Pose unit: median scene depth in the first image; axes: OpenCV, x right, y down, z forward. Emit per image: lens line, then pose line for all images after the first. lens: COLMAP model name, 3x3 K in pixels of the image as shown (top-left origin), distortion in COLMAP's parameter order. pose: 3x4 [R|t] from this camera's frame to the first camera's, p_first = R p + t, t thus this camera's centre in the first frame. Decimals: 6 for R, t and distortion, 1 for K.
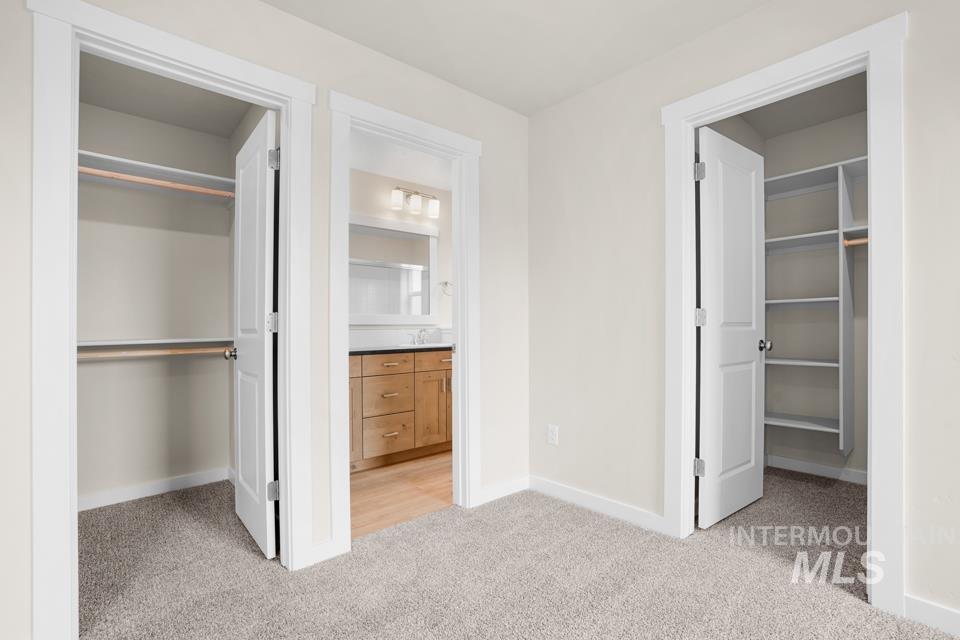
lens RADIAL K [[464.0, 0, 480.1], [0, 464.0, 326.4], [0, 0, 1]] dist [0.000570, 0.000466]
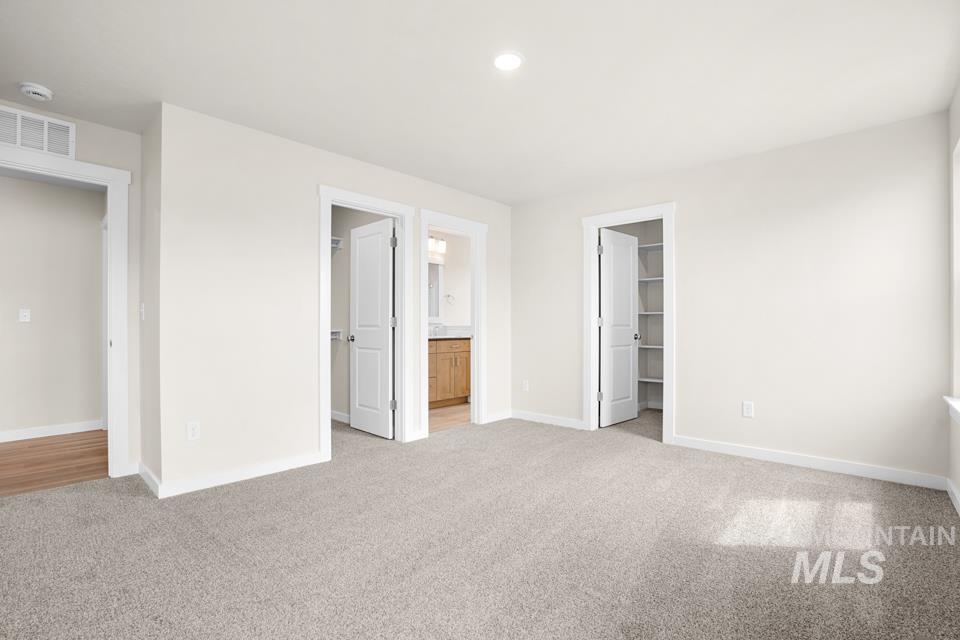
lens RADIAL K [[455.7, 0, 455.1], [0, 455.7, 318.4], [0, 0, 1]] dist [-0.001048, -0.000093]
pose [[0.998645, 0.005067, 0.051798, -0.231667], [-0.004650, 0.999956, -0.008175, -0.014021], [-0.051837, 0.007923, 0.998624, -0.837316]]
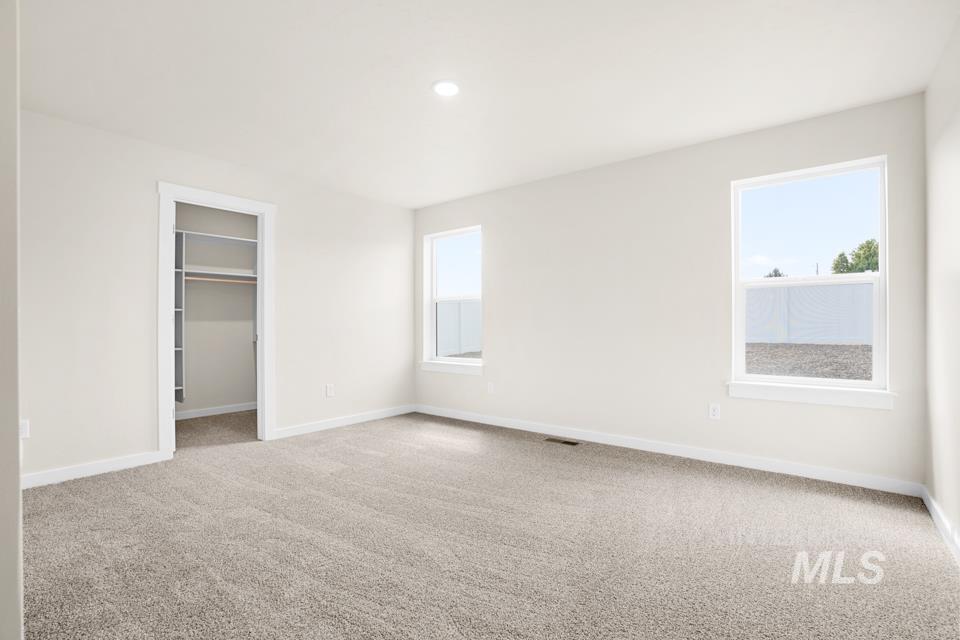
lens RADIAL K [[464.0, 0, 480.1], [0, 464.0, 326.4], [0, 0, 1]] dist [0.000570, 0.000466]
pose [[-0.130432, 0.007849, 0.991426, -1.096172], [0.003423, 0.999966, -0.007466, 0.016945], [-0.991451, 0.002420, -0.130455, 0.140079]]
